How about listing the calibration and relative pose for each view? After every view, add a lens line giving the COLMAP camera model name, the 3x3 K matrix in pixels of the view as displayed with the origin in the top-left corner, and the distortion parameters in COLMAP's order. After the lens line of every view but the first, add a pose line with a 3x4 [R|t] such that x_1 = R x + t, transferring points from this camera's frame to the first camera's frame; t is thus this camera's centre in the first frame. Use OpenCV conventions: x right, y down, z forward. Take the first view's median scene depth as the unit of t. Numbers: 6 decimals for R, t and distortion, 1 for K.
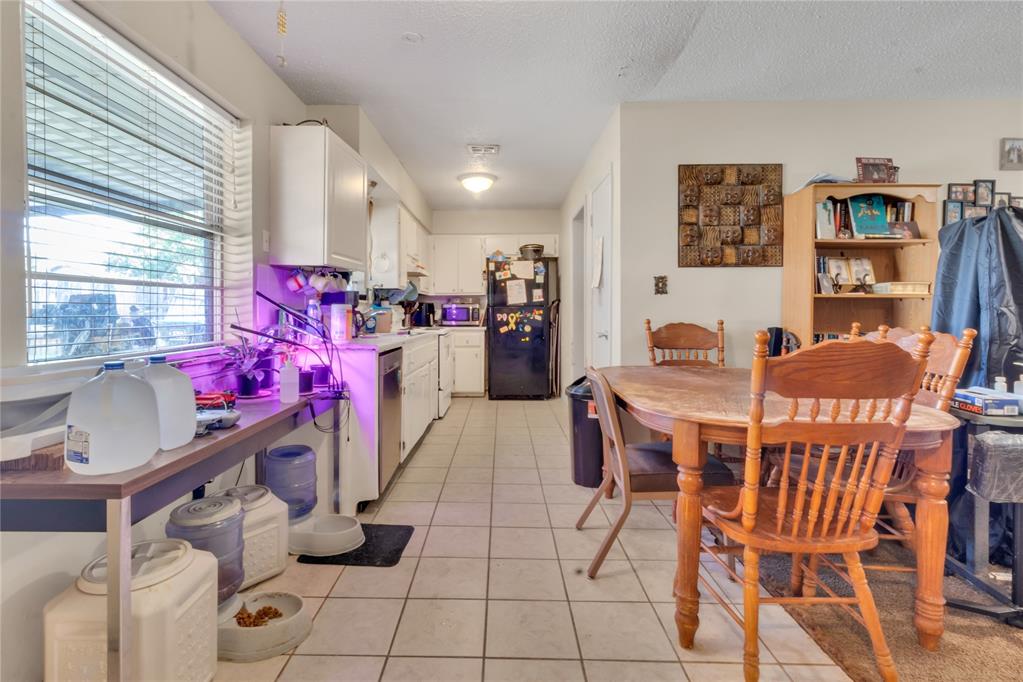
lens RADIAL K [[491.6, 0, 486.8], [0, 491.6, 314.0], [0, 0, 1]] dist [0.001551, 0.000112]
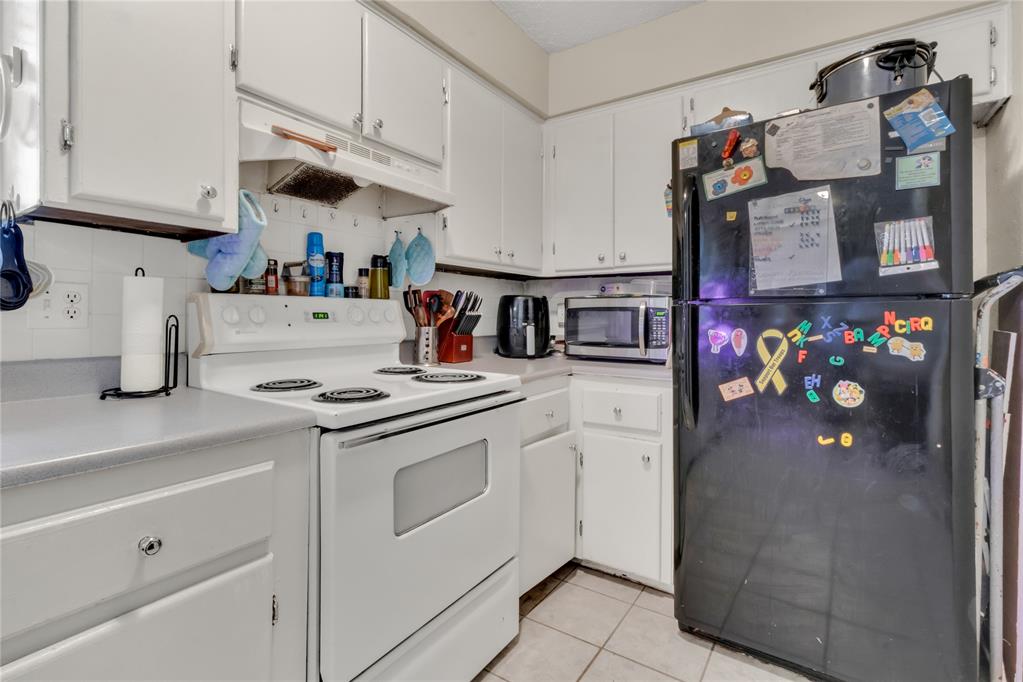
lens RADIAL K [[477.7, 0, 506.9], [0, 477.7, 316.3], [0, 0, 1]] dist [-0.000030, 0.000279]
pose [[0.841560, 0.003220, -0.540154, 0.128154], [-0.006433, 0.999971, -0.004062, -0.009713], [0.540126, 0.006893, 0.841556, 1.340590]]
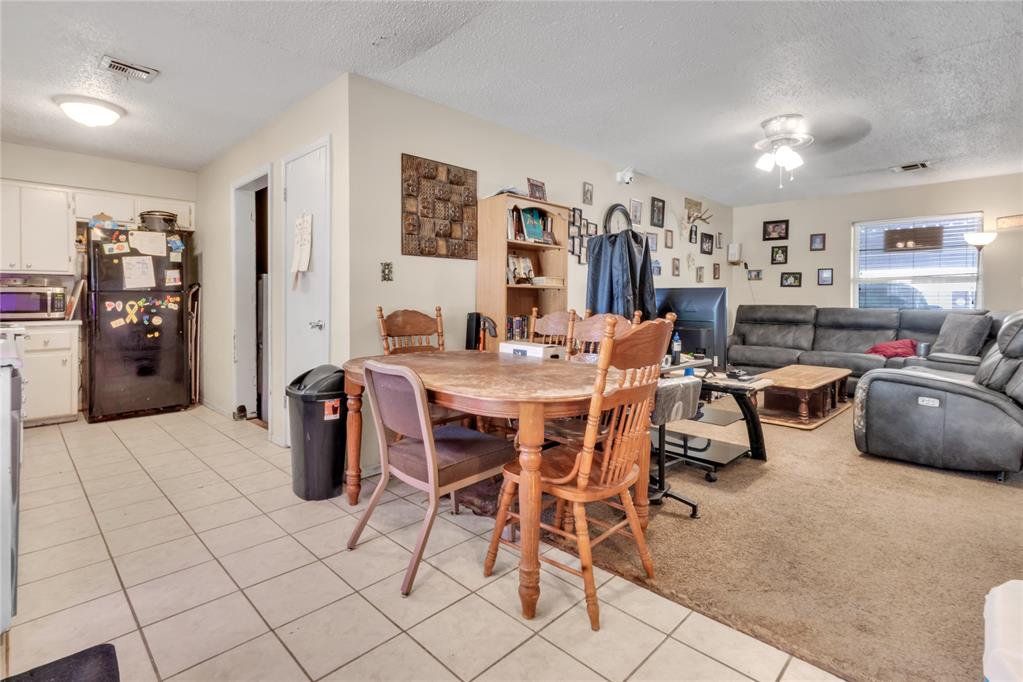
lens RADIAL K [[494.5, 0, 495.0], [0, 494.5, 302.2], [0, 0, 1]] dist [0.014294, -0.000202]
pose [[0.693454, -0.004222, 0.720488, -0.203710], [0.002454, 0.999991, 0.003497, -0.001193], [-0.720496, -0.000657, 0.693458, 0.156774]]
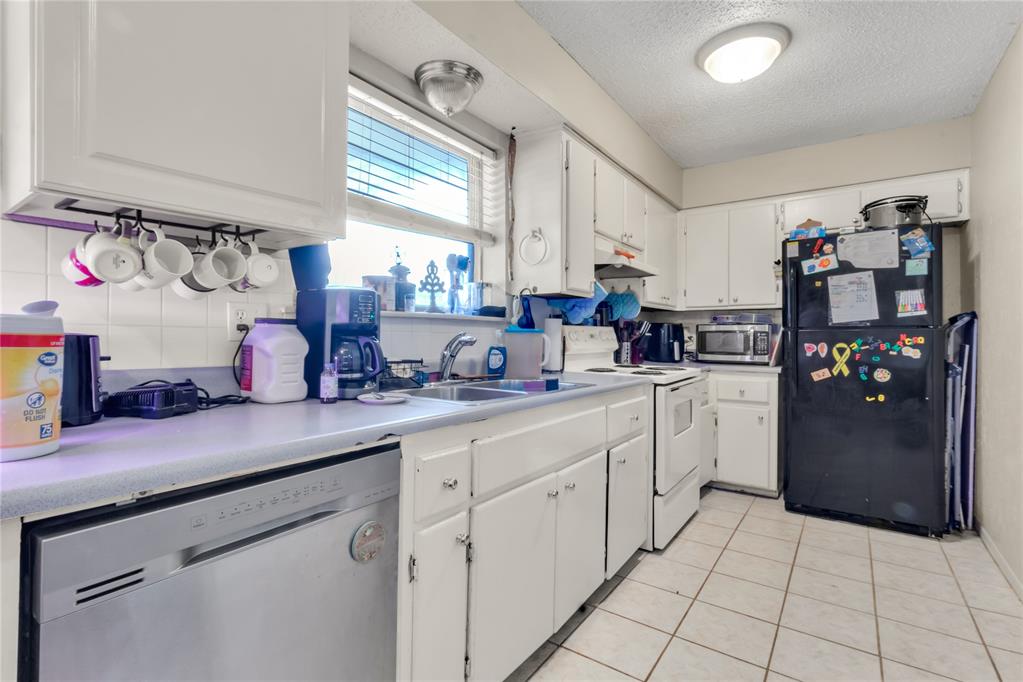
lens RADIAL K [[480.4, 0, 501.8], [0, 480.4, 333.8], [0, 0, 1]] dist [0.002247, 0.000141]
pose [[0.827606, 0.002466, -0.561305, 0.075454], [-0.006981, 0.999958, -0.005899, -0.008487], [0.561267, 0.008801, 0.827588, 0.779810]]
